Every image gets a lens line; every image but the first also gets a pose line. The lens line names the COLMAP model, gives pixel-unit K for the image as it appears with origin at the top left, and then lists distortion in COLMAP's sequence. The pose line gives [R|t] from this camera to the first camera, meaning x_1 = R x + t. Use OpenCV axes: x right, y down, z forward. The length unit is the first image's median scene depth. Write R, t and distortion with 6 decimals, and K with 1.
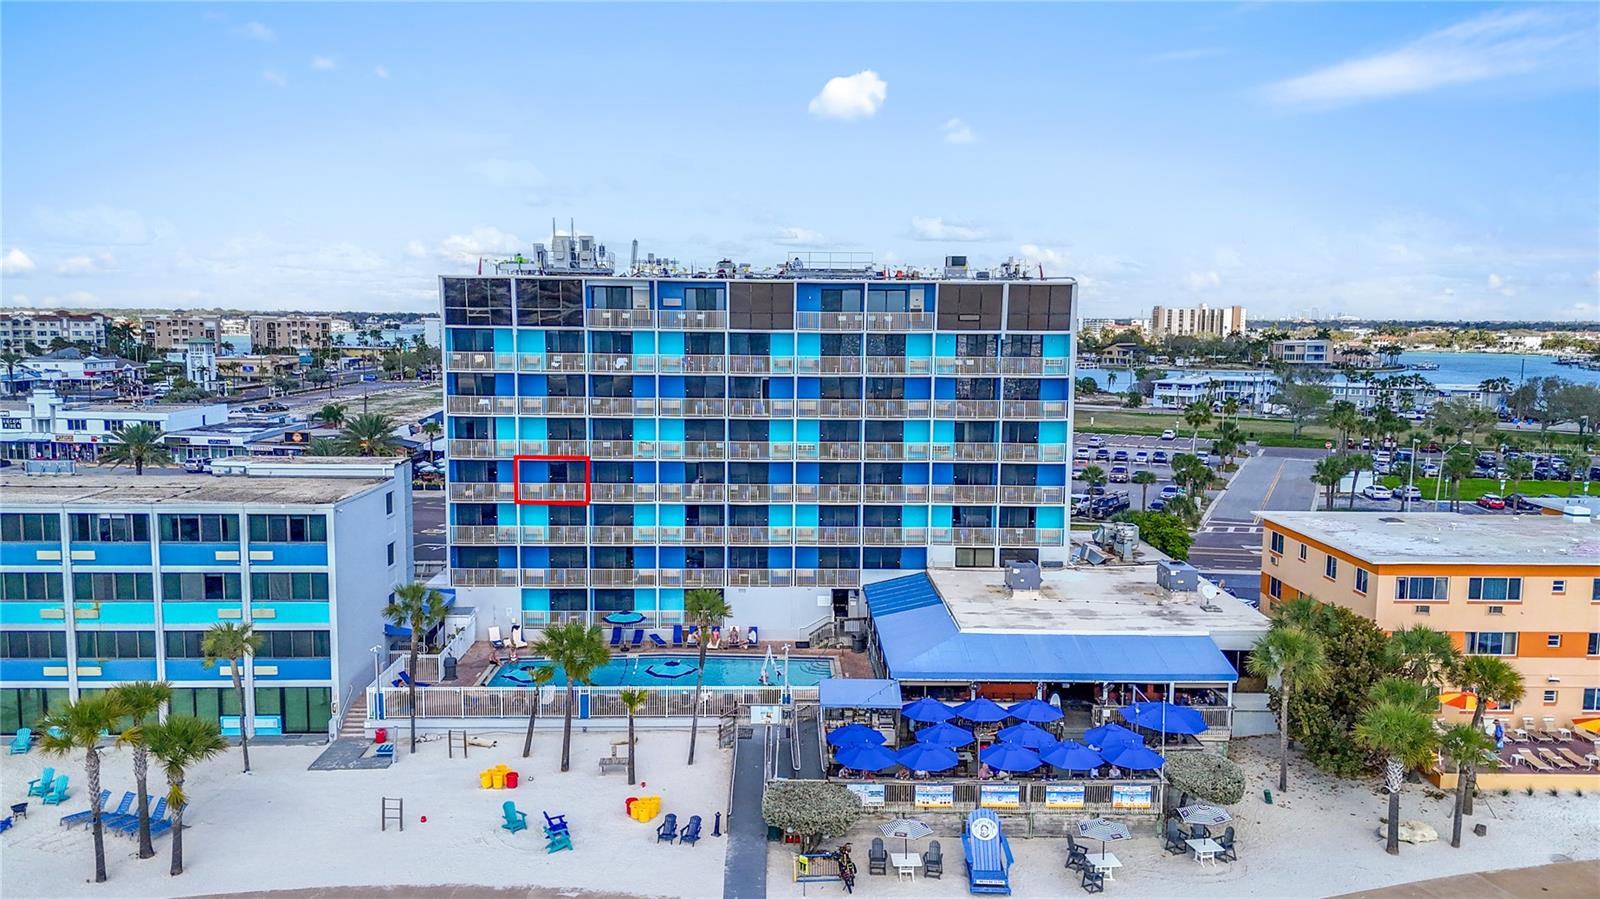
lens RADIAL K [[1176.5, 0, 804.4], [0, 1176.5, 454.3], [0, 0, 1]] dist [0.088841, -0.097634]
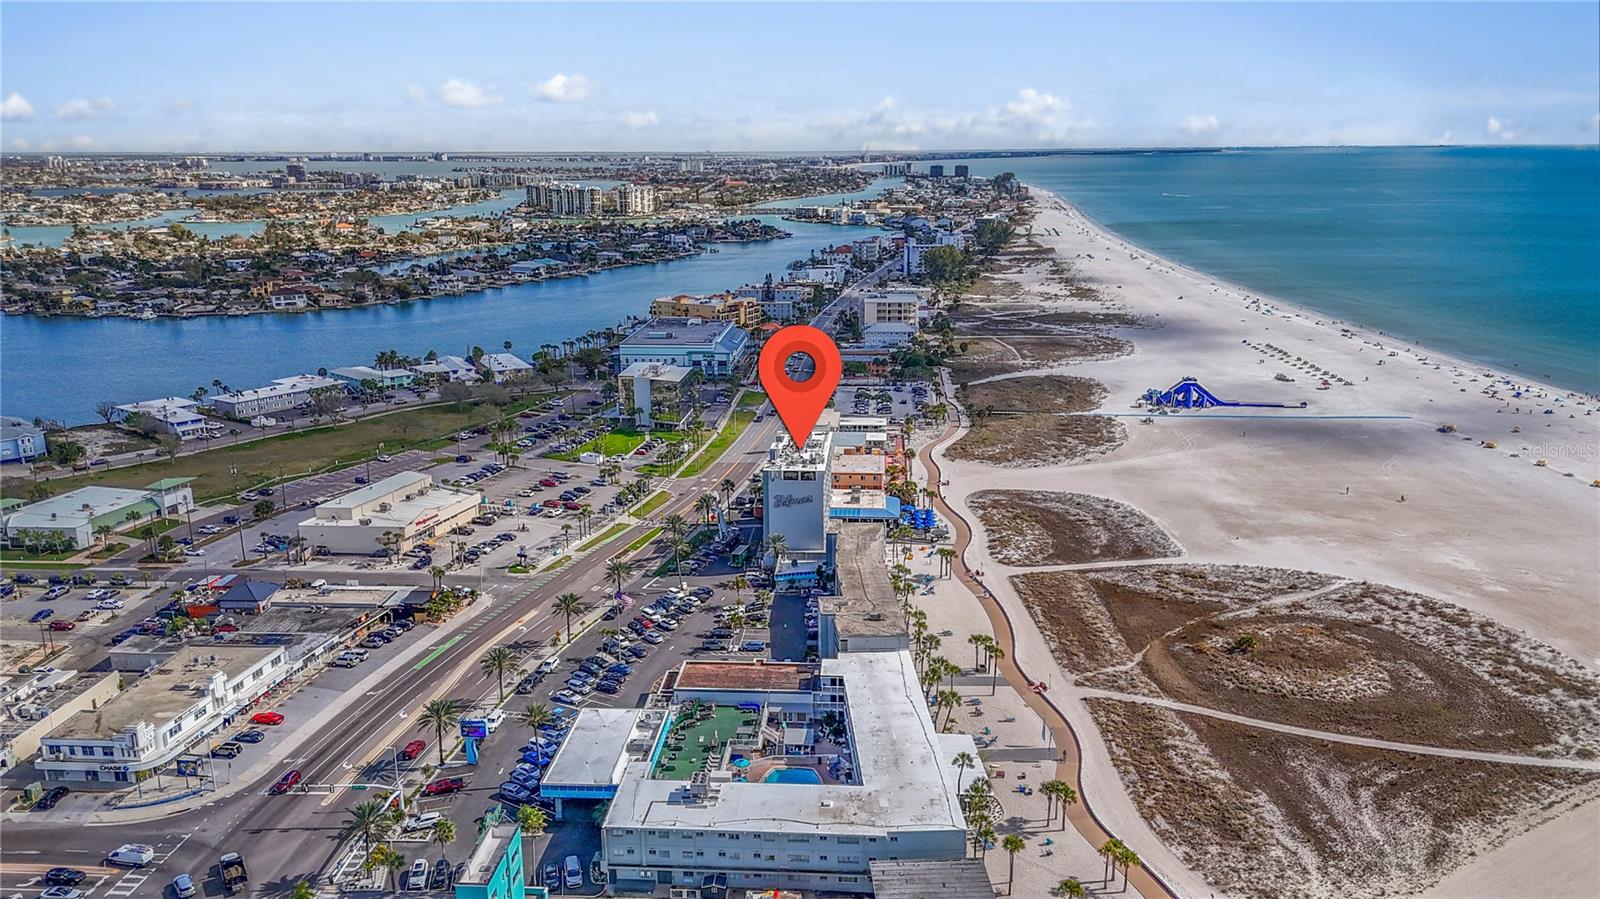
lens RADIAL K [[1176.5, 0, 804.4], [0, 1176.5, 454.3], [0, 0, 1]] dist [0.088841, -0.097634]
pose [[0.092402, -0.259090, 0.961423, -3.828759], [0.121622, 0.961261, 0.247357, -1.115805], [-0.988266, 0.094074, 0.120333, 0.593352]]
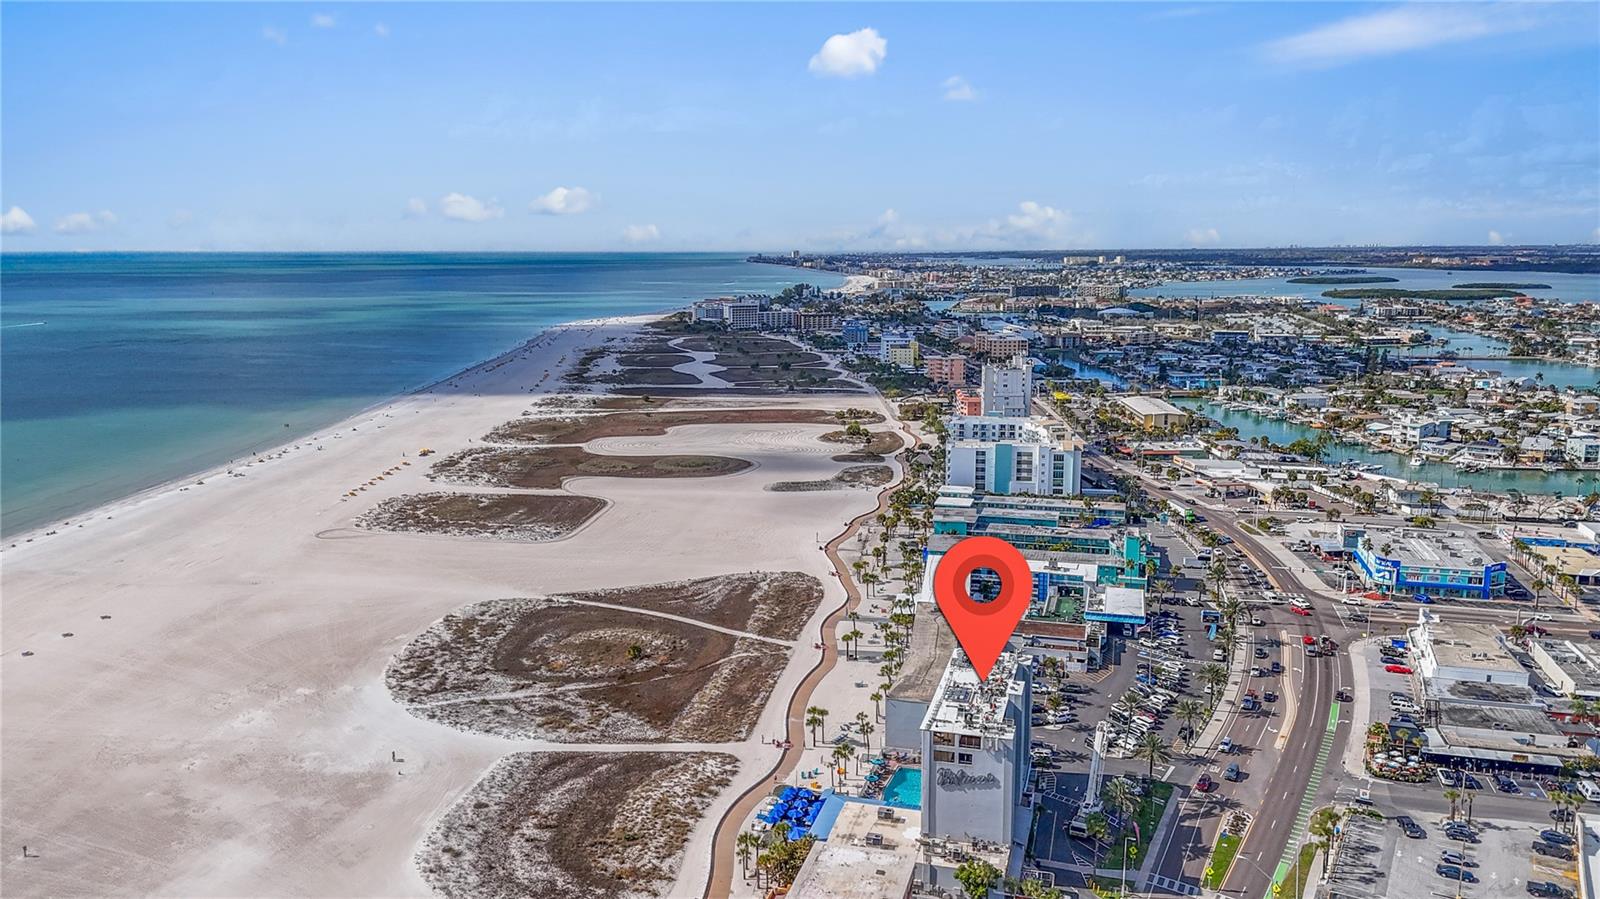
lens RADIAL K [[1176.5, 0, 804.4], [0, 1176.5, 454.3], [0, 0, 1]] dist [0.088841, -0.097634]
pose [[-0.286340, 0.160803, -0.944538, 2.599006], [-0.111375, 0.973547, 0.199506, -1.196521], [0.951633, 0.162325, -0.260856, 1.315662]]
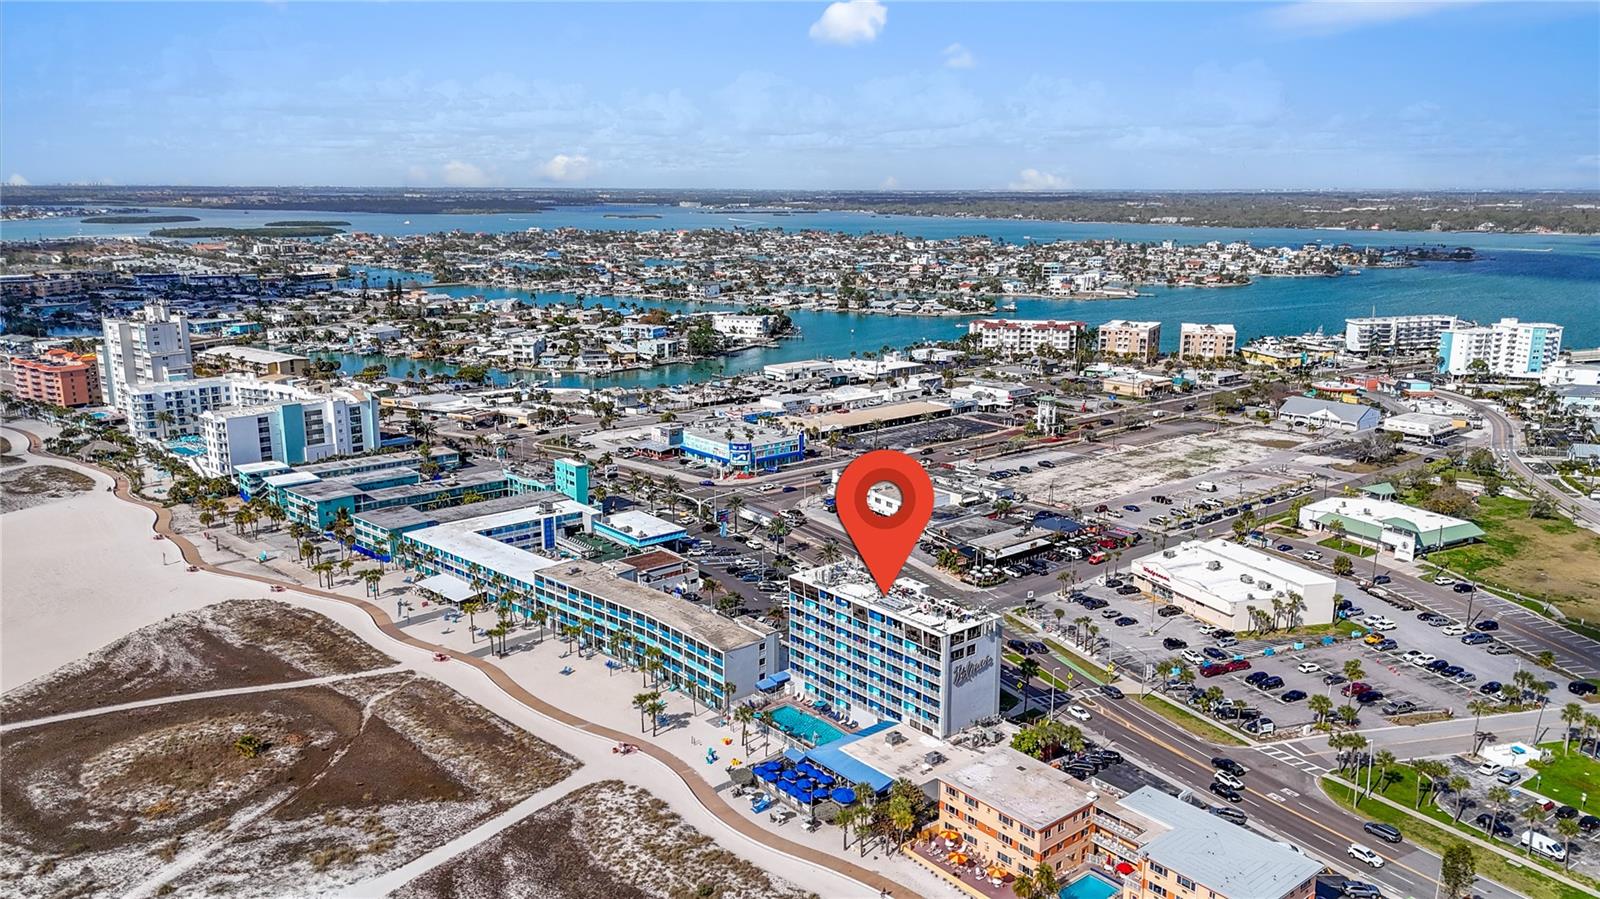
lens RADIAL K [[1175.5, 0, 802.9], [0, 1175.5, 476.5], [0, 0, 1]] dist [0.069957, -0.065864]
pose [[0.624270, 0.181092, -0.759930, 1.912396], [-0.088284, 0.982883, 0.161698, -0.871172], [0.776204, -0.033853, 0.629572, -0.841682]]
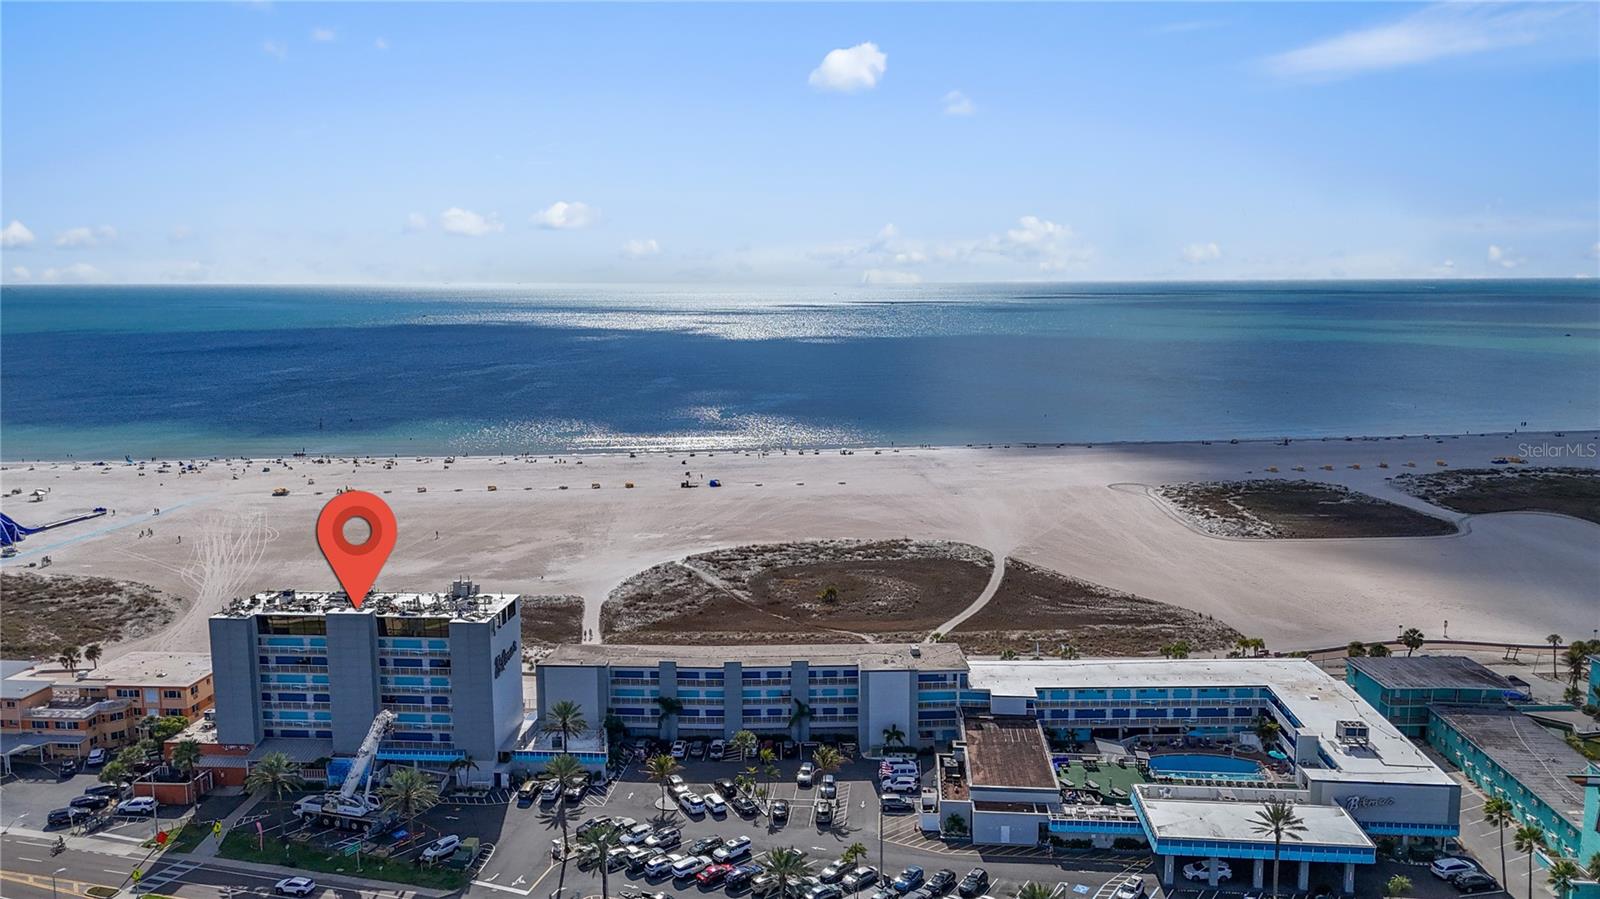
lens RADIAL K [[1176.5, 0, 804.4], [0, 1176.5, 454.3], [0, 0, 1]] dist [0.088841, -0.097634]
pose [[-0.994065, -0.018982, 0.107122, -1.122147], [0.009645, 0.965405, 0.260578, -1.035940], [-0.108363, 0.260065, -0.959491, 3.130449]]
